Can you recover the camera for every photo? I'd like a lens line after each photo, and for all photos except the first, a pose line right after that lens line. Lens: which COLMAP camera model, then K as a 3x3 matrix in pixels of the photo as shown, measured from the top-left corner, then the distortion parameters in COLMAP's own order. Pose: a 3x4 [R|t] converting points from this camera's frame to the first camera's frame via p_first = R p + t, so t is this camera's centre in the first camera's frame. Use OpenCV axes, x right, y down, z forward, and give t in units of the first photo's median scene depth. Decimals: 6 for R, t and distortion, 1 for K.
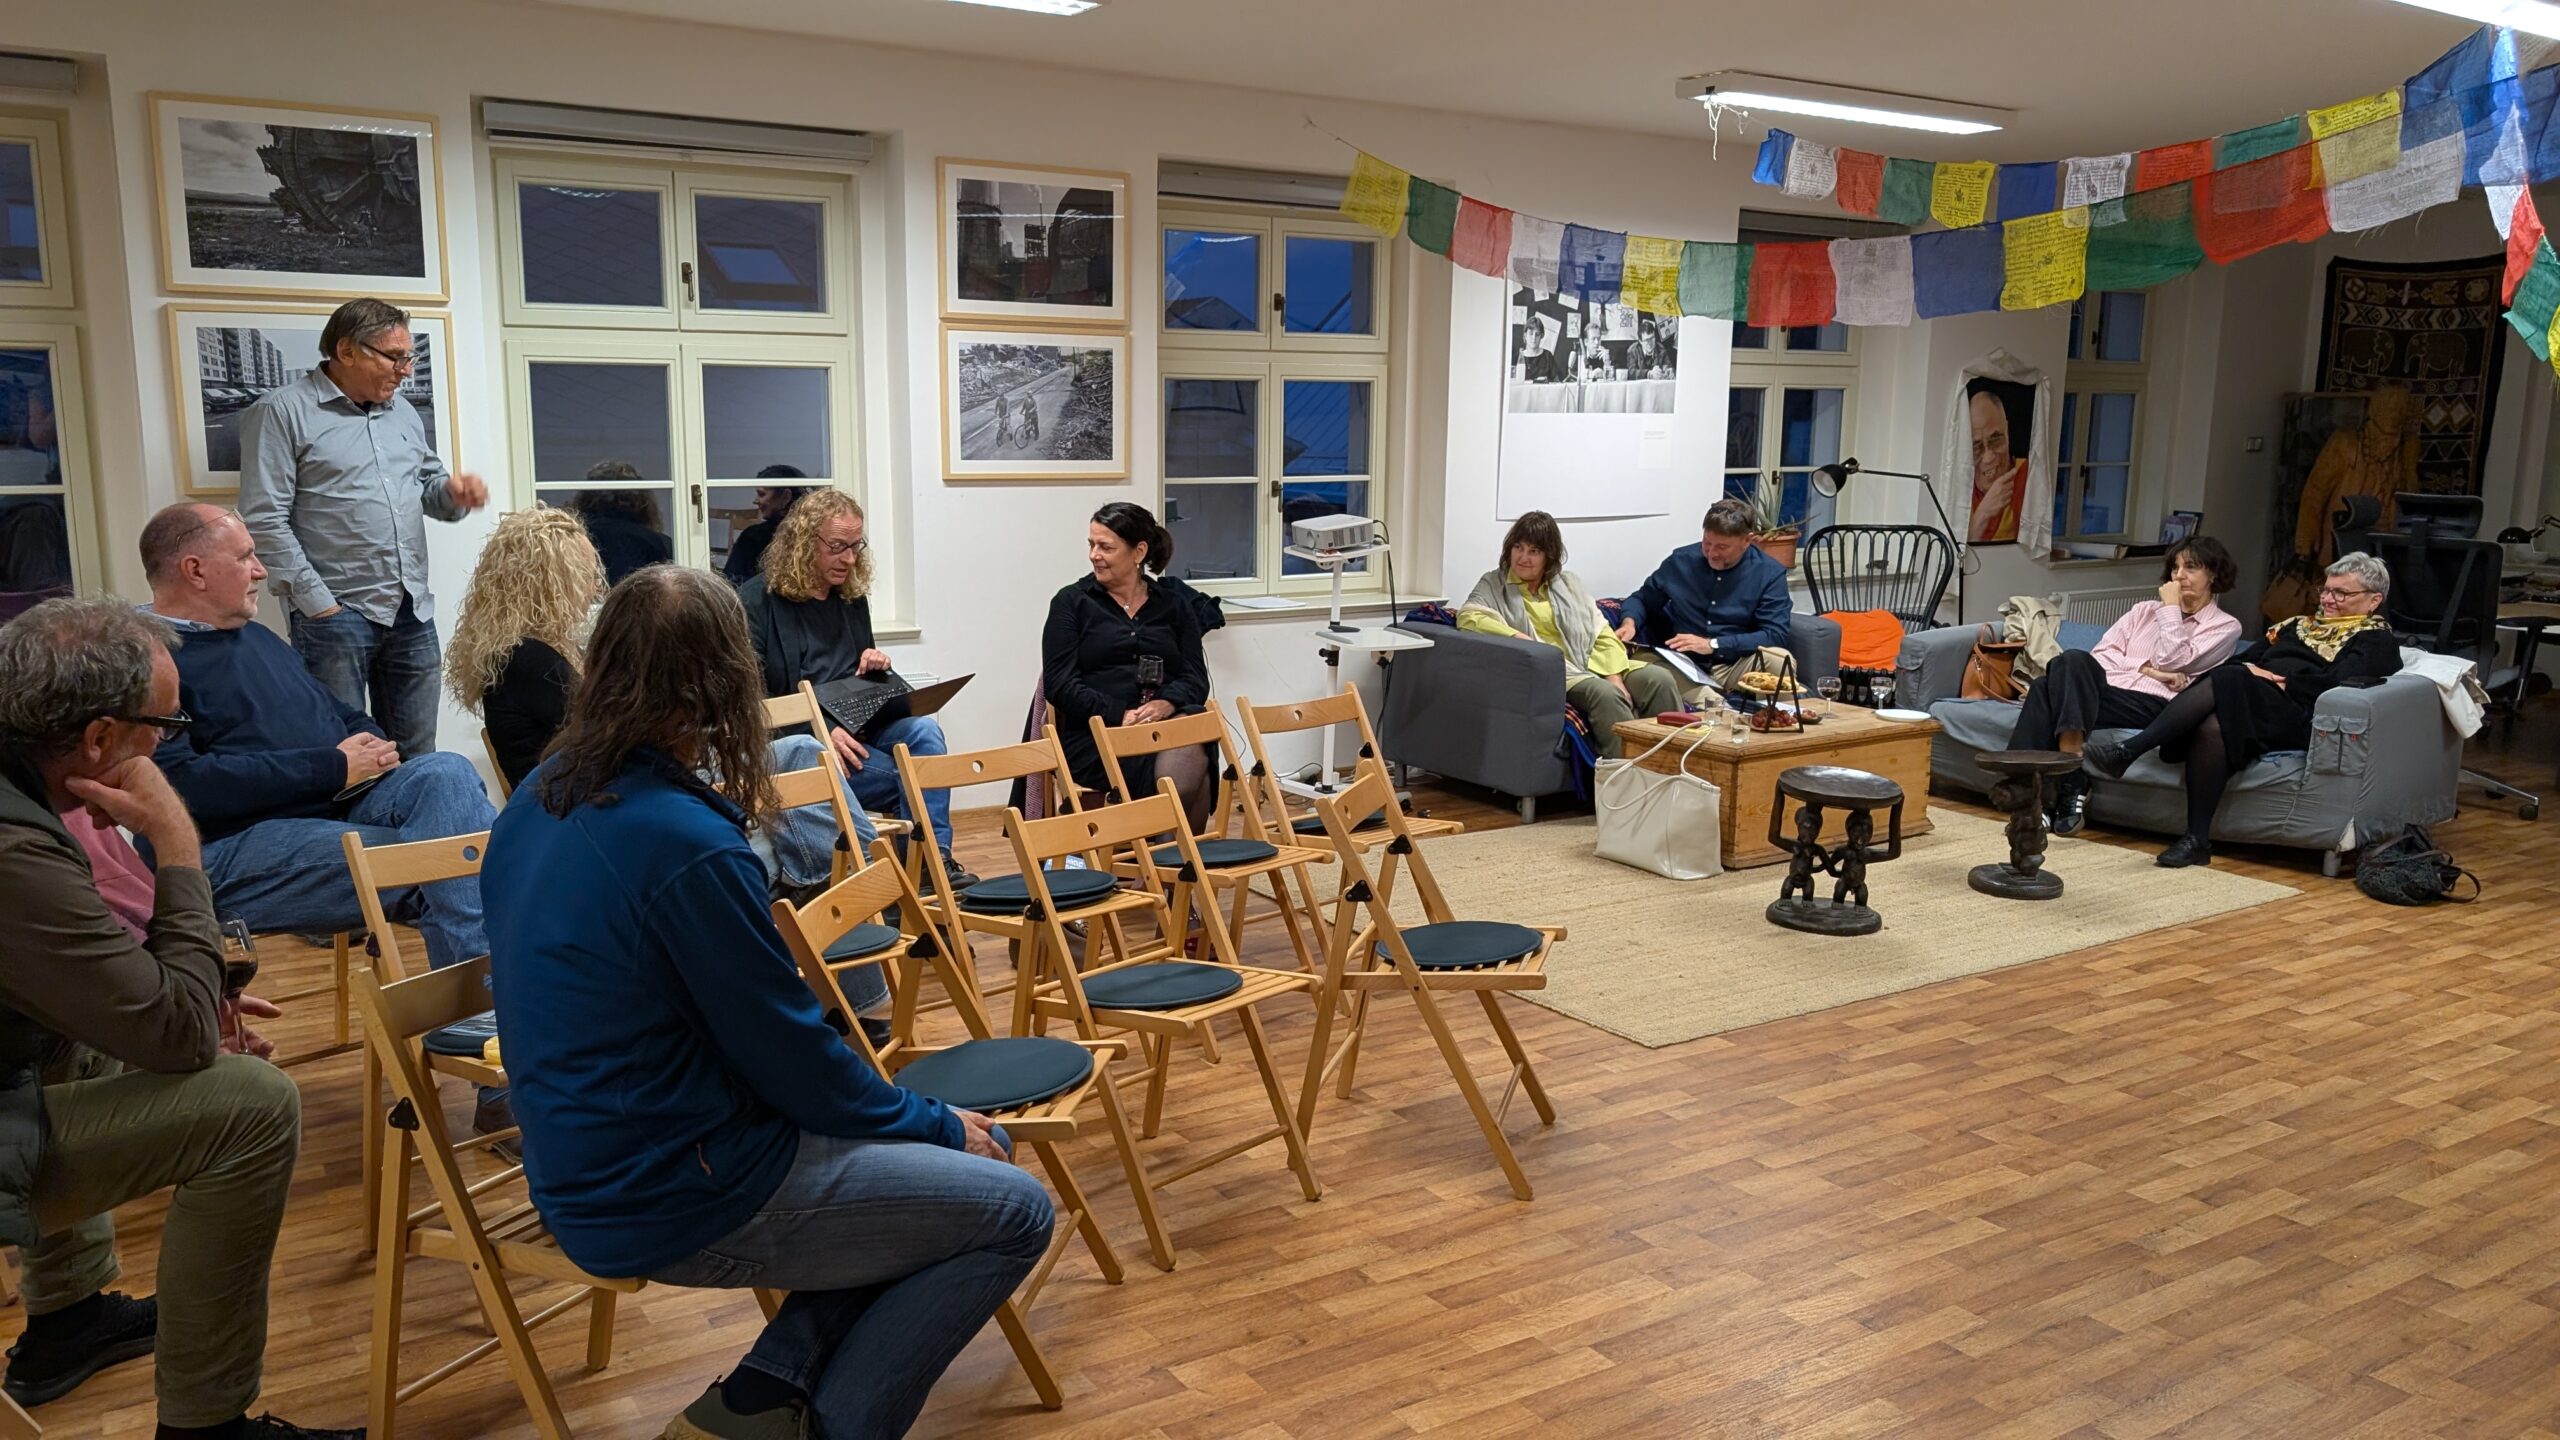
lens RADIAL K [[1828.6, 0, 1272.5], [0, 1828.6, 727.3], [0, 0, 1]] dist [0.013729, -0.006930]
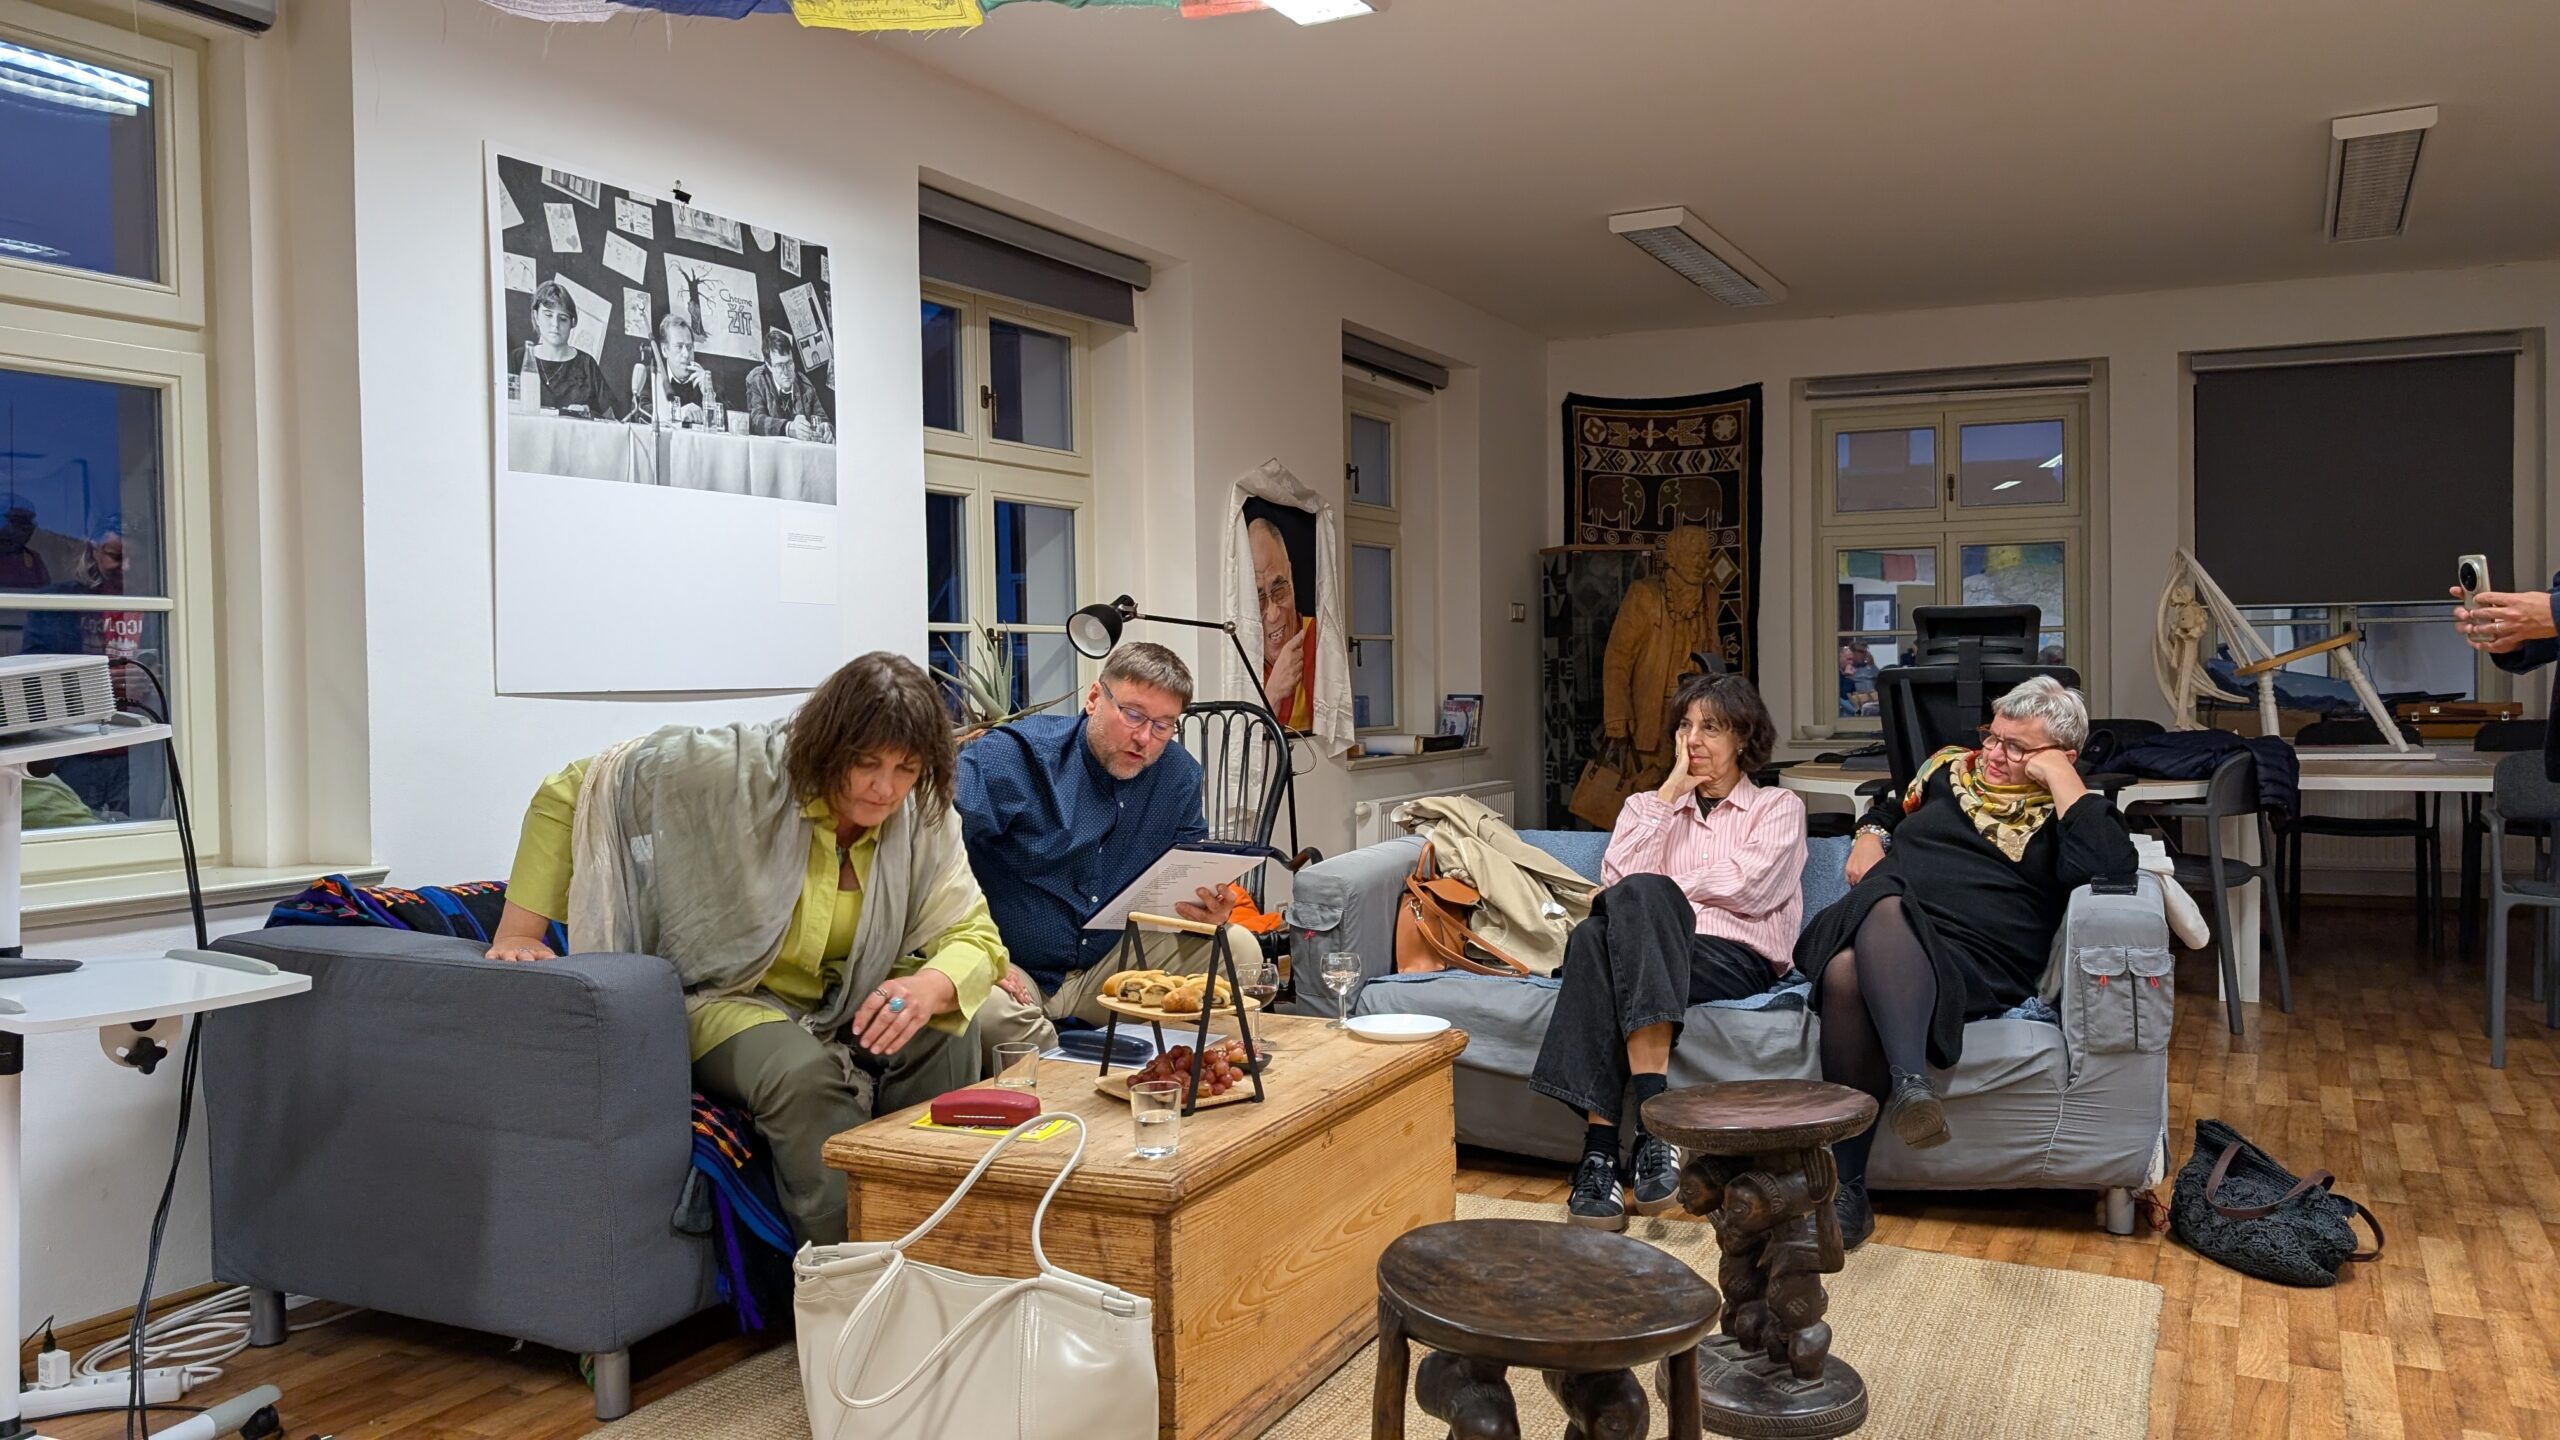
lens RADIAL K [[1828.6, 0, 1284.8], [0, 1828.6, 736.1], [0, 0, 1]] dist [0.013729, -0.006930]
pose [[0.872577, -0.040433, 0.486801, 0.068218], [0.109284, 0.987467, -0.113870, -0.026511], [-0.476095, 0.152560, 0.866059, 0.485912]]
